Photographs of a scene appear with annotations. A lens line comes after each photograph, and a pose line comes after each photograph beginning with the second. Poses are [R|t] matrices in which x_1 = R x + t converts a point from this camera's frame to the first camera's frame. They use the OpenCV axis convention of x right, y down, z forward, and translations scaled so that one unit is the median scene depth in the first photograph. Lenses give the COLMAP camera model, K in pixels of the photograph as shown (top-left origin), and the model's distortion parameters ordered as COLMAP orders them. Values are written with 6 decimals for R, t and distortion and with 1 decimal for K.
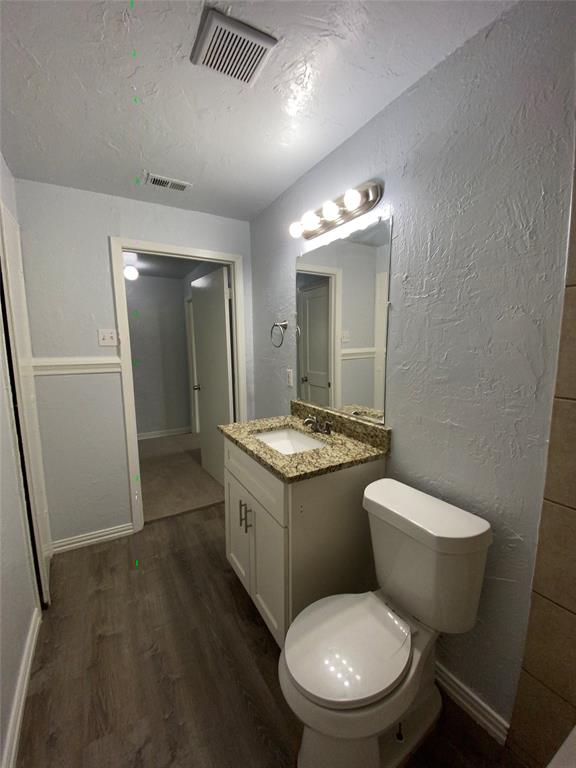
lens RADIAL K [[310.6, 0, 288.0], [0, 310.6, 384.0], [0, 0, 1]] dist [0.030428, -0.026834]
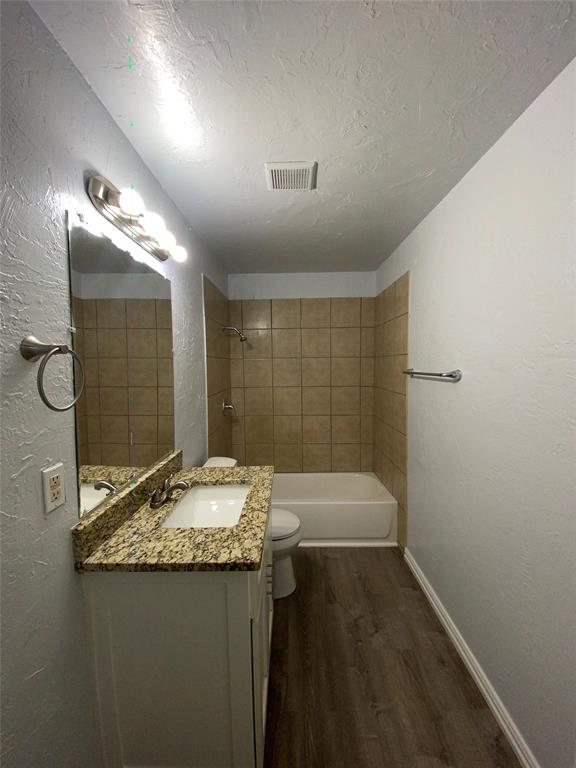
lens RADIAL K [[310.6, 0, 288.0], [0, 310.6, 384.0], [0, 0, 1]] dist [0.030428, -0.026834]
pose [[-0.860152, -0.018160, 0.509715, -0.670517], [0.077328, 0.983170, 0.165520, -0.280472], [-0.504142, 0.181787, -0.844271, 1.769471]]
